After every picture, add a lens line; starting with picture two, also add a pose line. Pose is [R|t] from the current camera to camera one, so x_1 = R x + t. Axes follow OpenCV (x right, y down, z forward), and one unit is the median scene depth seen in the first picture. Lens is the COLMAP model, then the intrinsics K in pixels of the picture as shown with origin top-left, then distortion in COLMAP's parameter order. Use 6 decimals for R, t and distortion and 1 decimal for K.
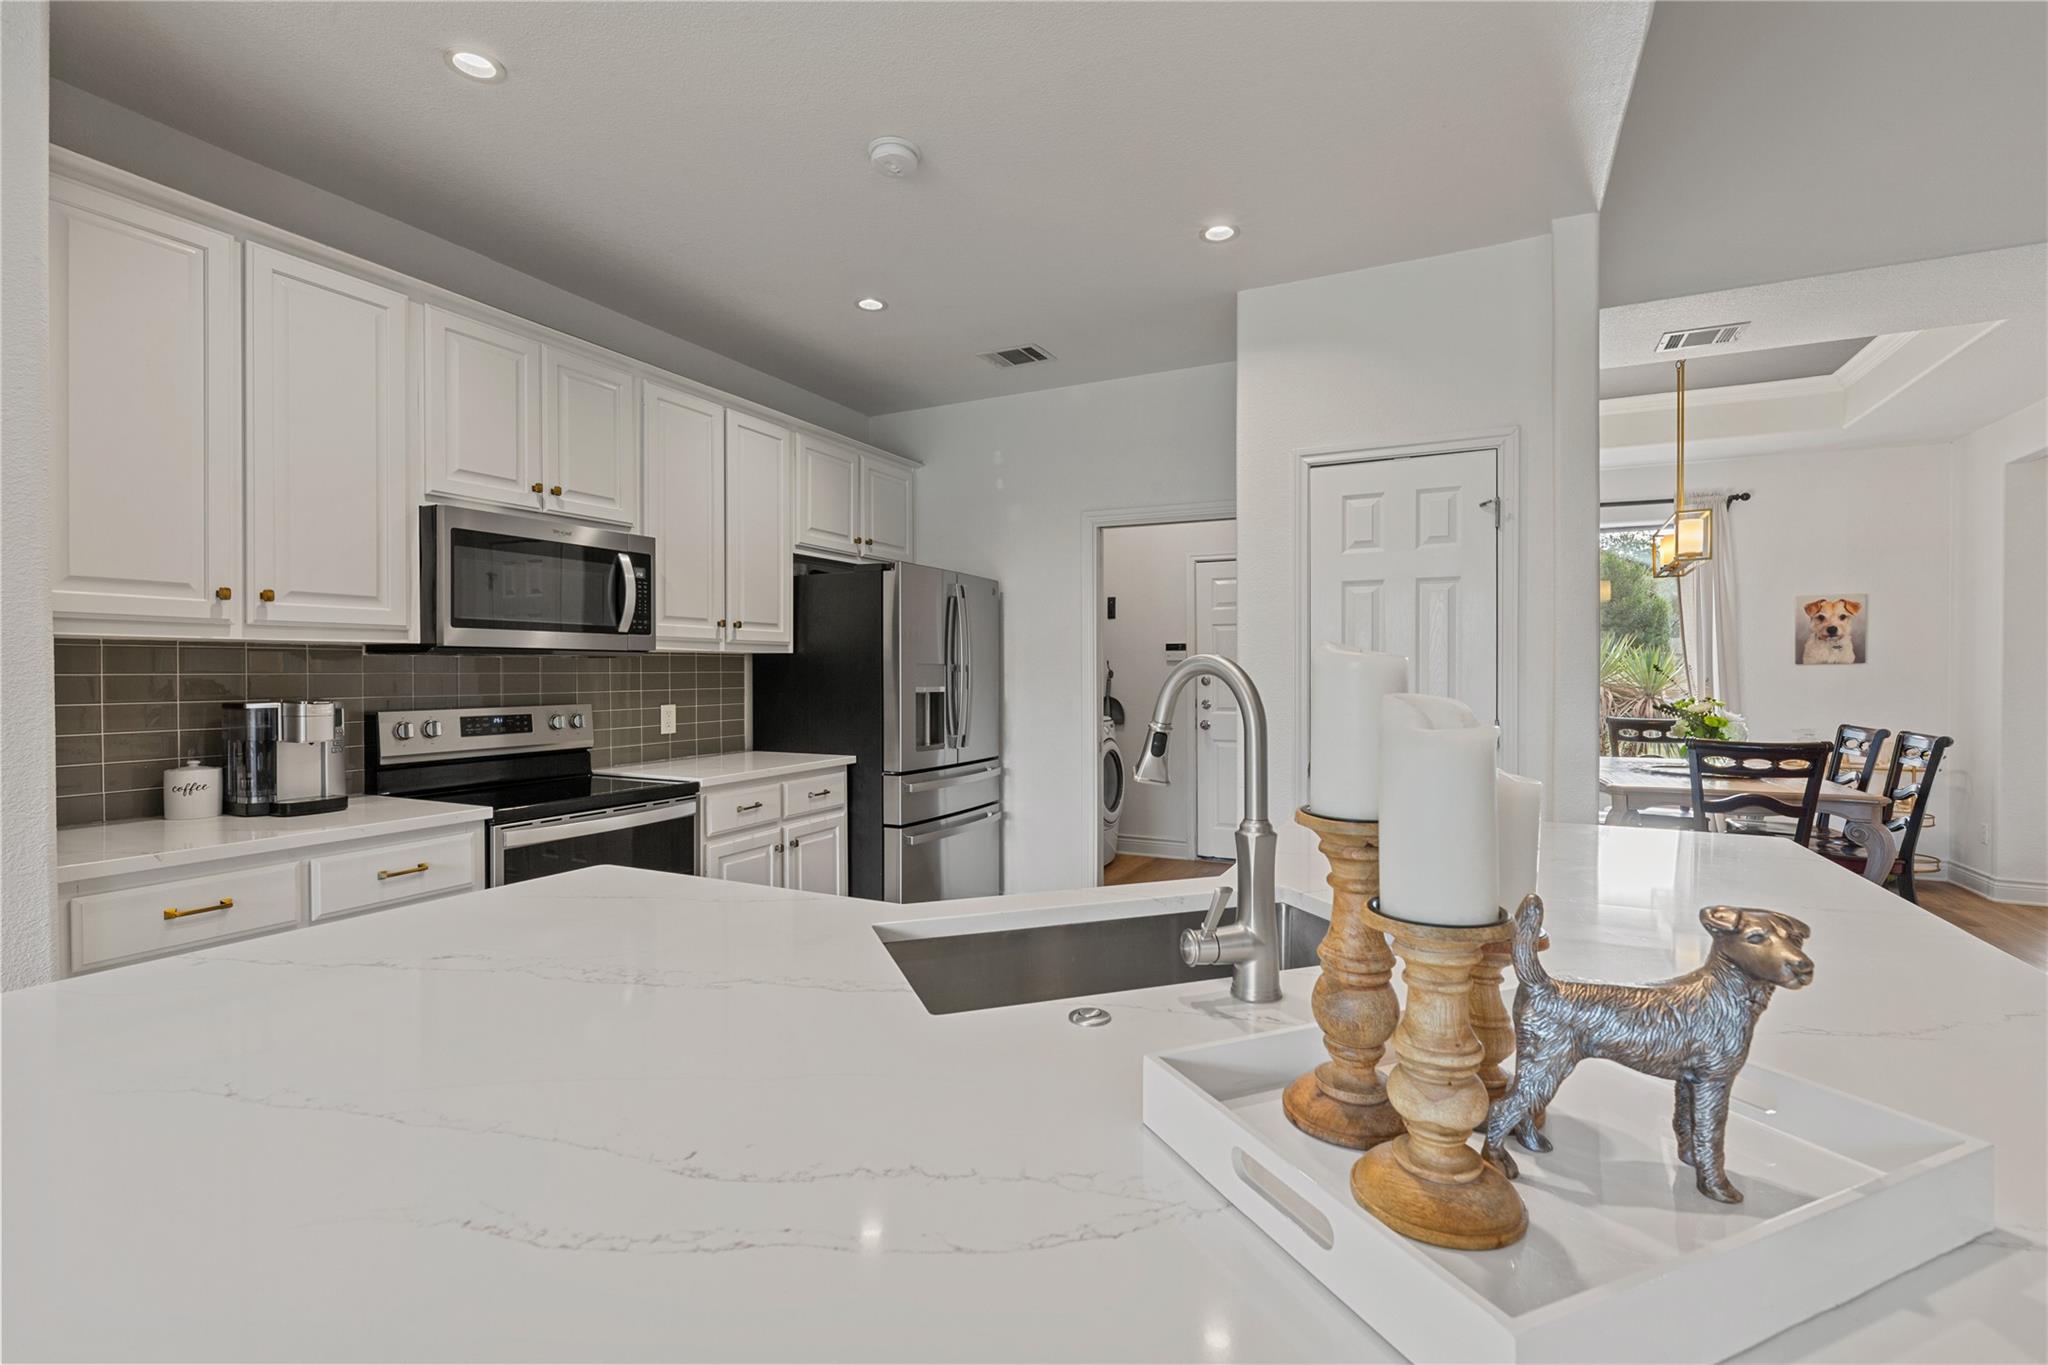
lens RADIAL K [[917.4, 0, 1033.0], [0, 917.4, 688.9], [0, 0, 1]] dist [0.003215, 0.000391]
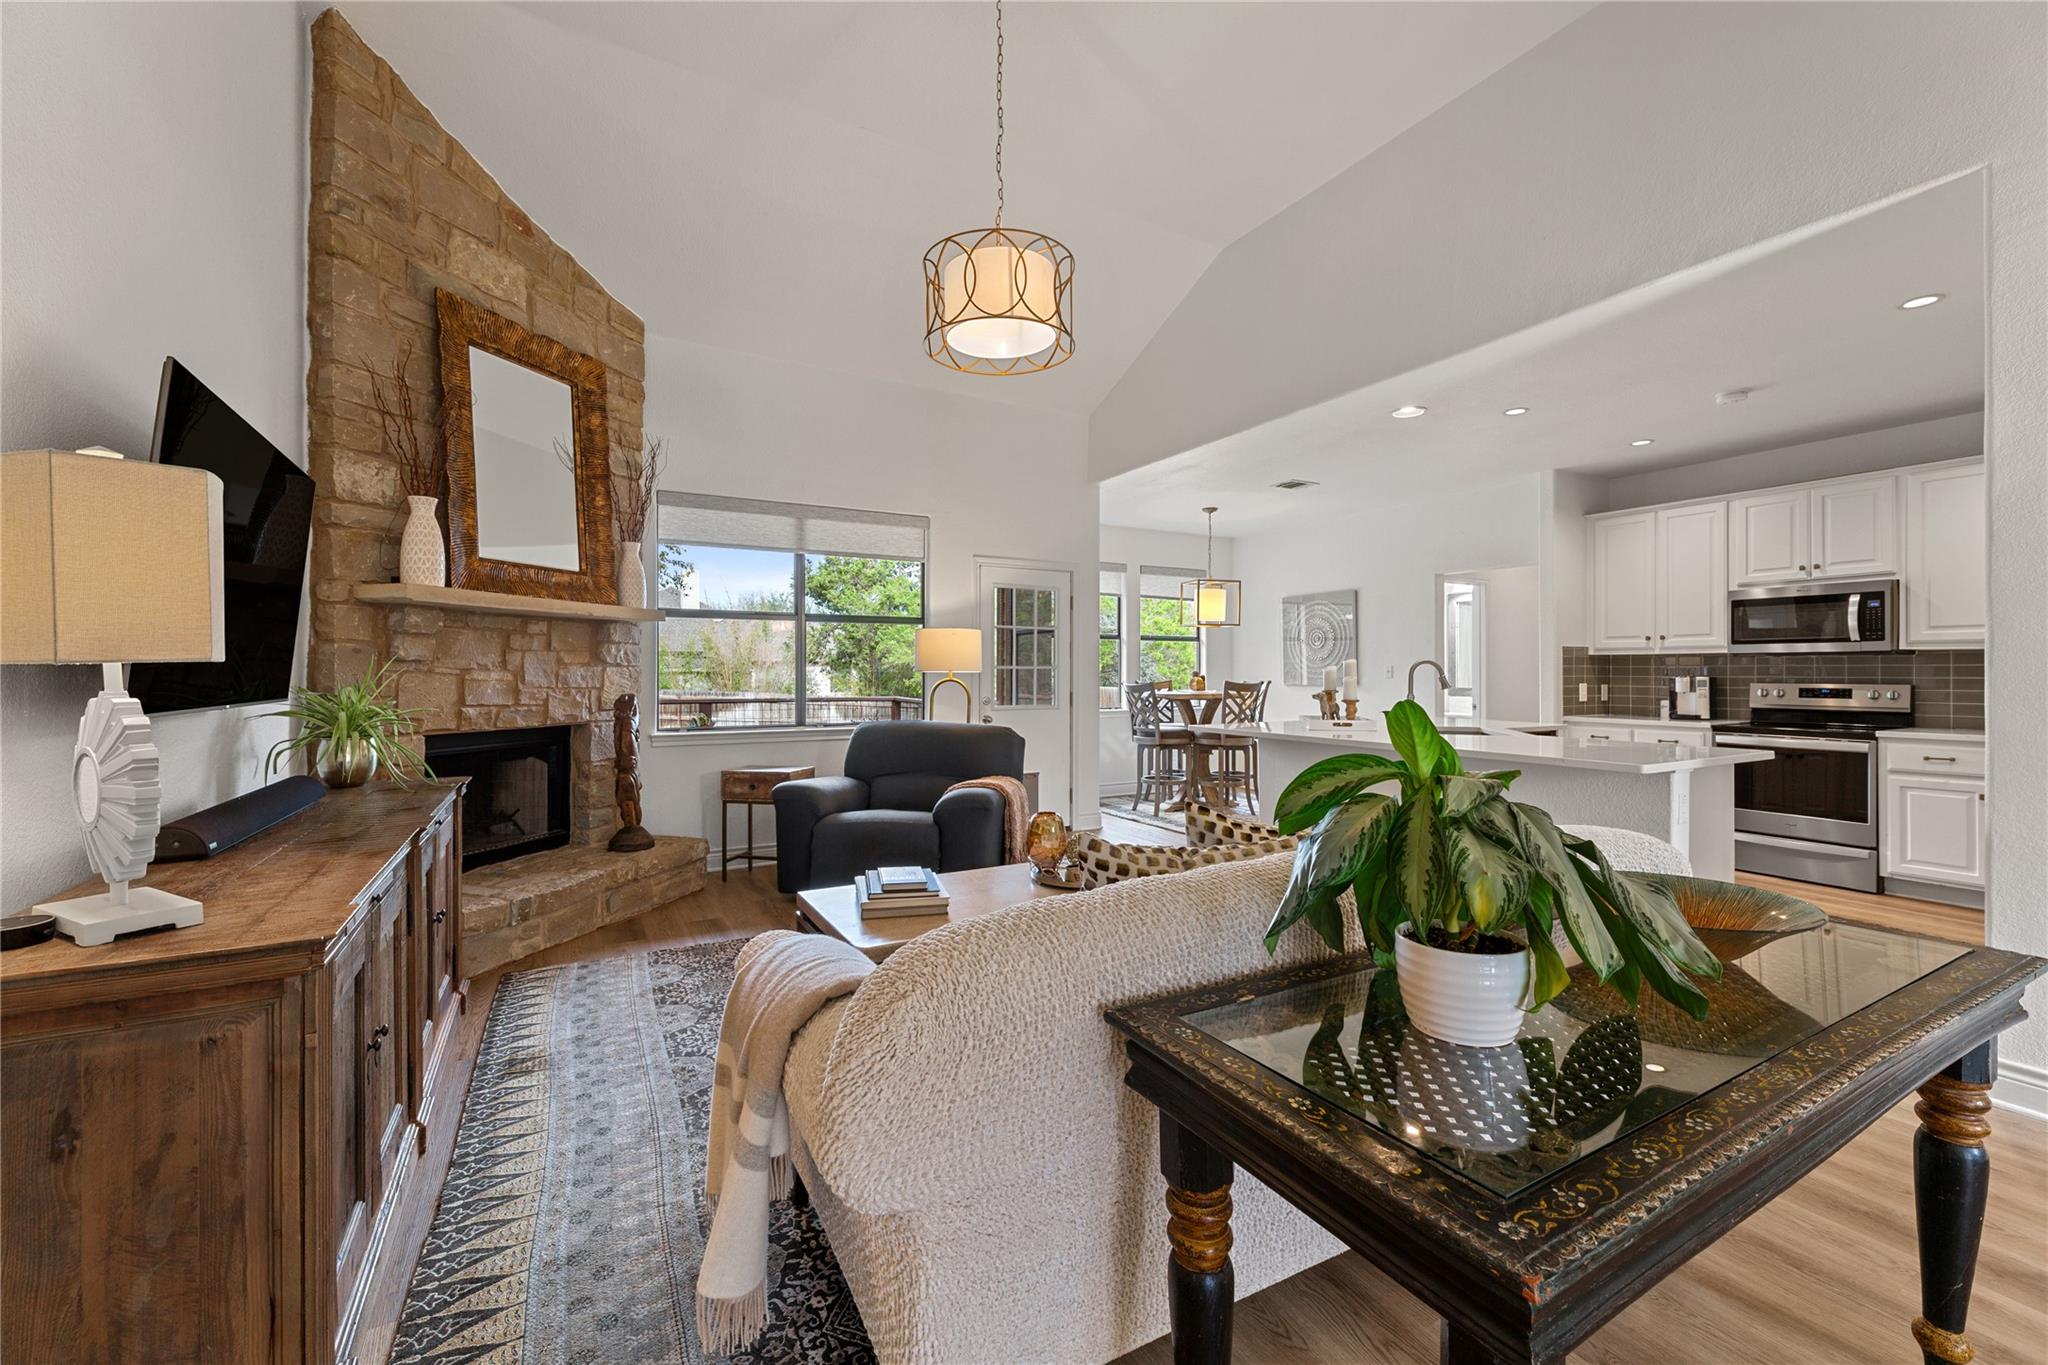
lens RADIAL K [[820.7, 0, 1022.3], [0, 820.7, 670.2], [0, 0, 1]] dist [0.000956, 0.000576]
pose [[-0.577828, -0.002692, -0.816154, 1.630595], [-0.018207, 0.999788, 0.009592, 0.005856], [0.815955, 0.020402, -0.577755, 0.610385]]
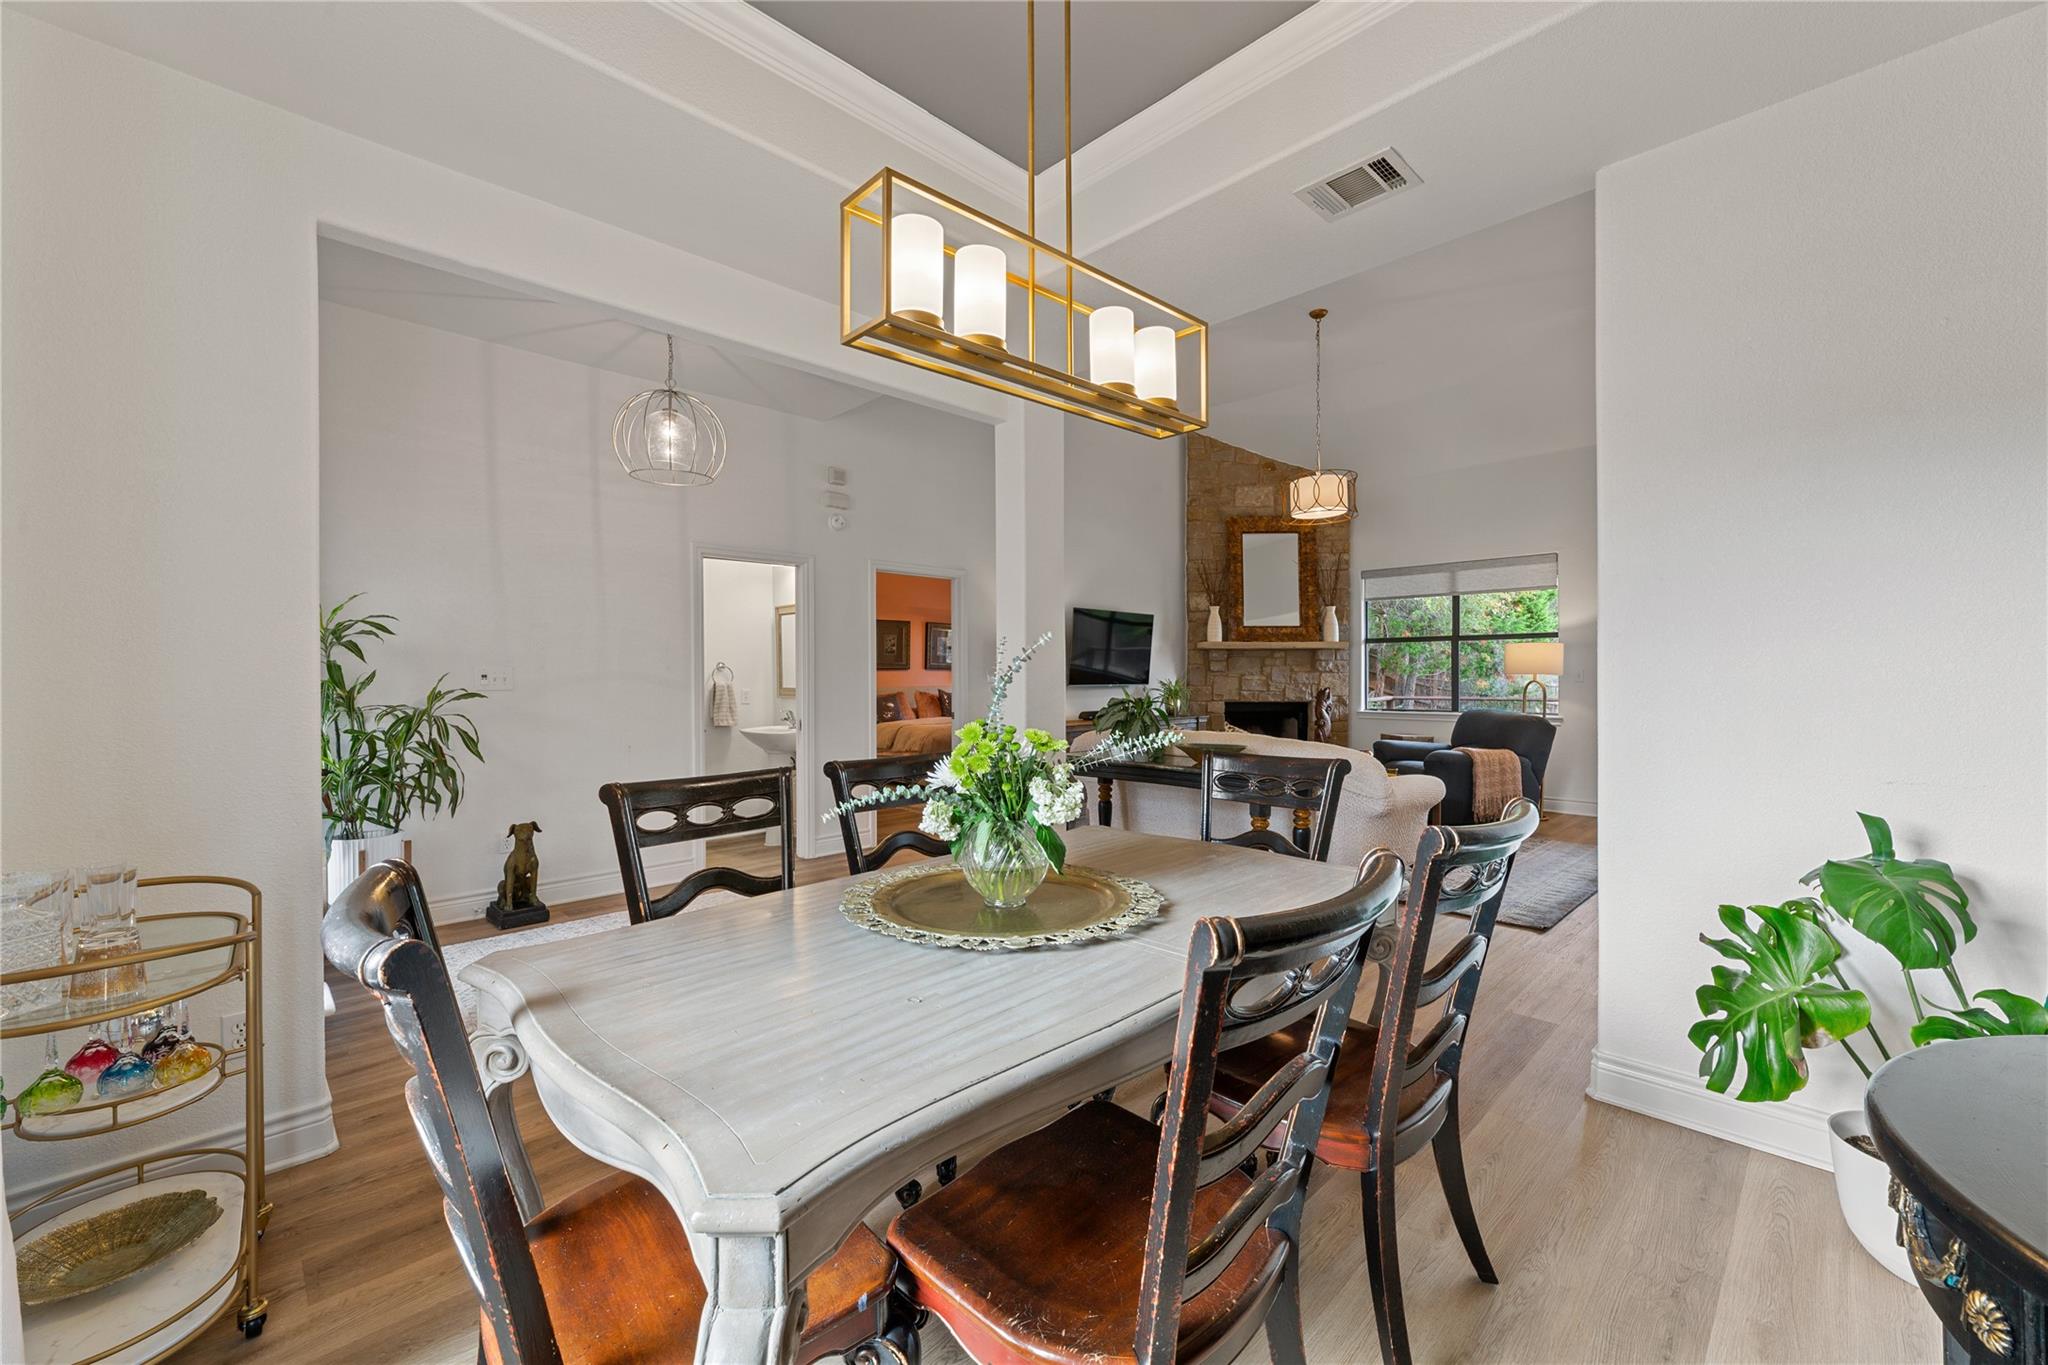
lens RADIAL K [[807.1, 0, 1031.5], [0, 807.1, 677.2], [0, 0, 1]] dist [0.001896, 0.000188]
pose [[-0.942004, -0.000160, 0.335602, 0.904592], [0.008873, 0.999638, 0.025383, -0.034332], [-0.335484, 0.026889, -0.941662, 2.010882]]
